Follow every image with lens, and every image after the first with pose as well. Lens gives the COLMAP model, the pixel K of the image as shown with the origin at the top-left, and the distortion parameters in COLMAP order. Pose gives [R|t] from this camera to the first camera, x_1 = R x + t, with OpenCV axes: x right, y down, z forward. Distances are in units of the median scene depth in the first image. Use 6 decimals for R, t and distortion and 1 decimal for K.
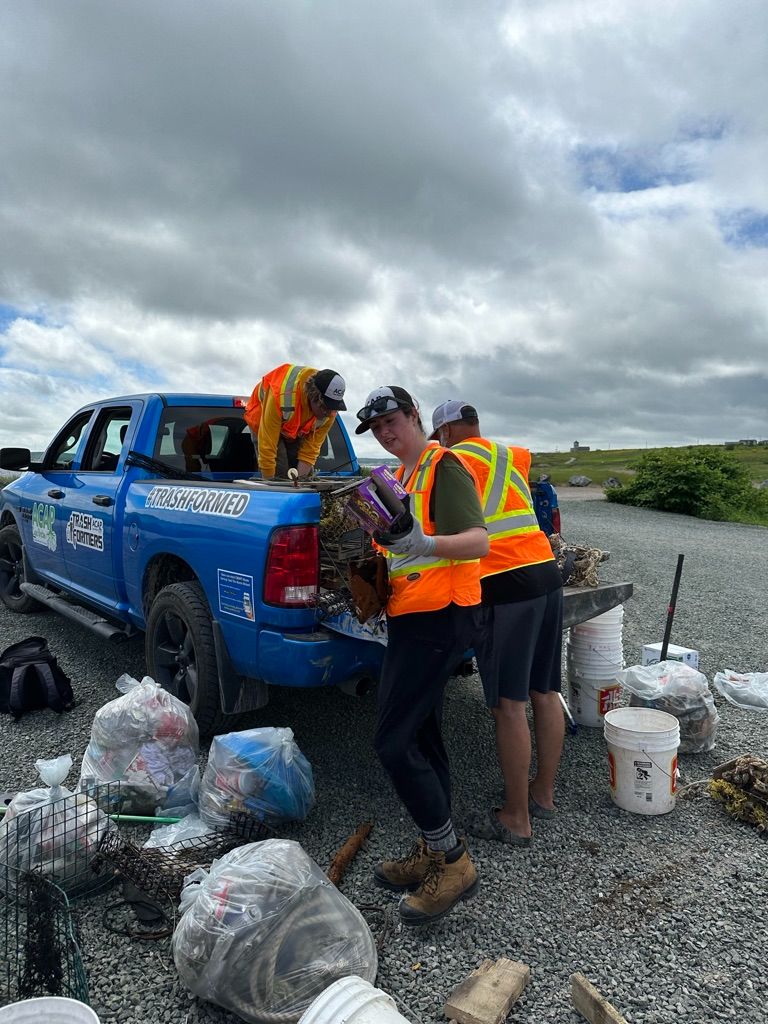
lens RADIAL K [[724.6, 0, 379.8], [0, 724.6, 479.6], [0, 0, 1]] dist [0.026471, -0.037995]
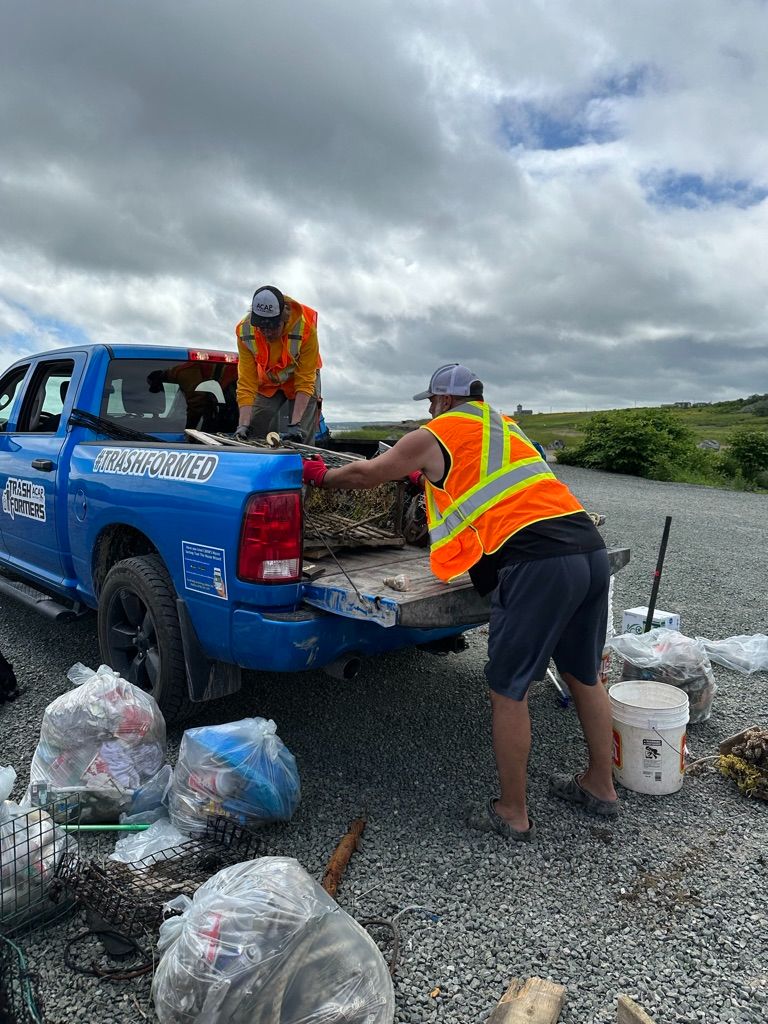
lens RADIAL K [[724.6, 0, 379.2], [0, 724.6, 482.7], [0, 0, 1]] dist [0.026471, -0.037995]
pose [[0.997240, -0.010704, 0.073476, -0.053294], [0.006719, 0.998504, 0.054269, 0.006683], [-0.073947, -0.053626, 0.995819, 0.118940]]
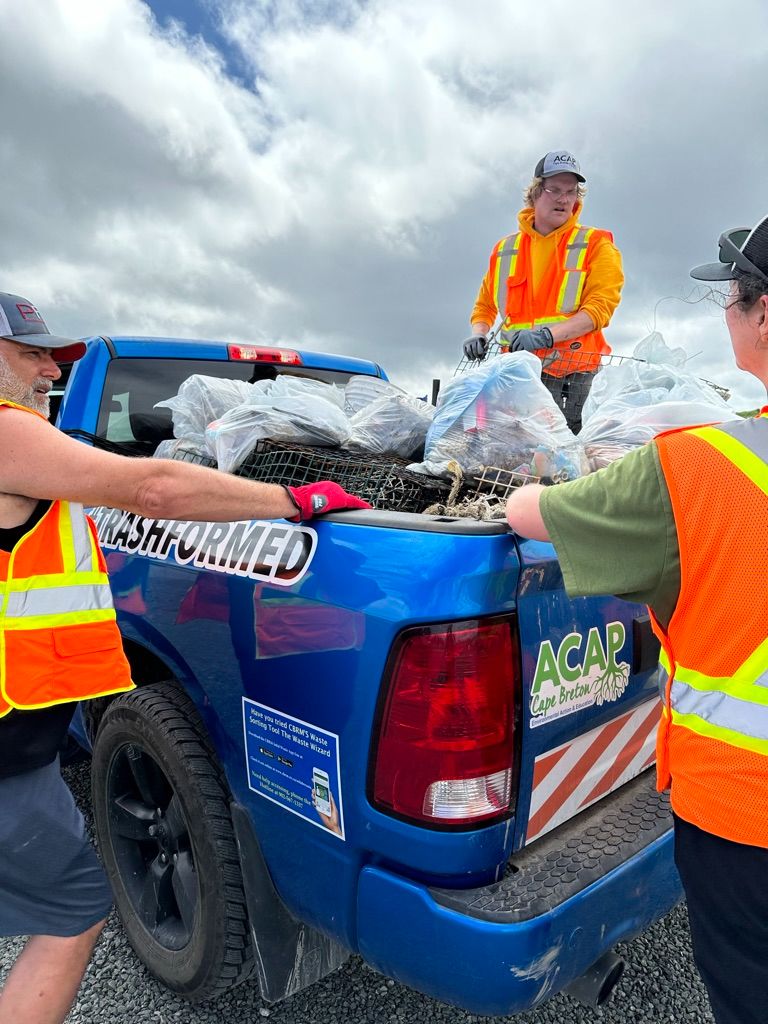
lens RADIAL K [[724.6, 0, 384.9], [0, 724.6, 474.1], [0, 0, 1]] dist [0.026471, -0.037995]
pose [[0.997598, -0.027681, 0.063491, -0.176750], [0.026211, 0.999371, 0.023875, -0.025169], [-0.064112, -0.022153, 0.997697, 0.604370]]
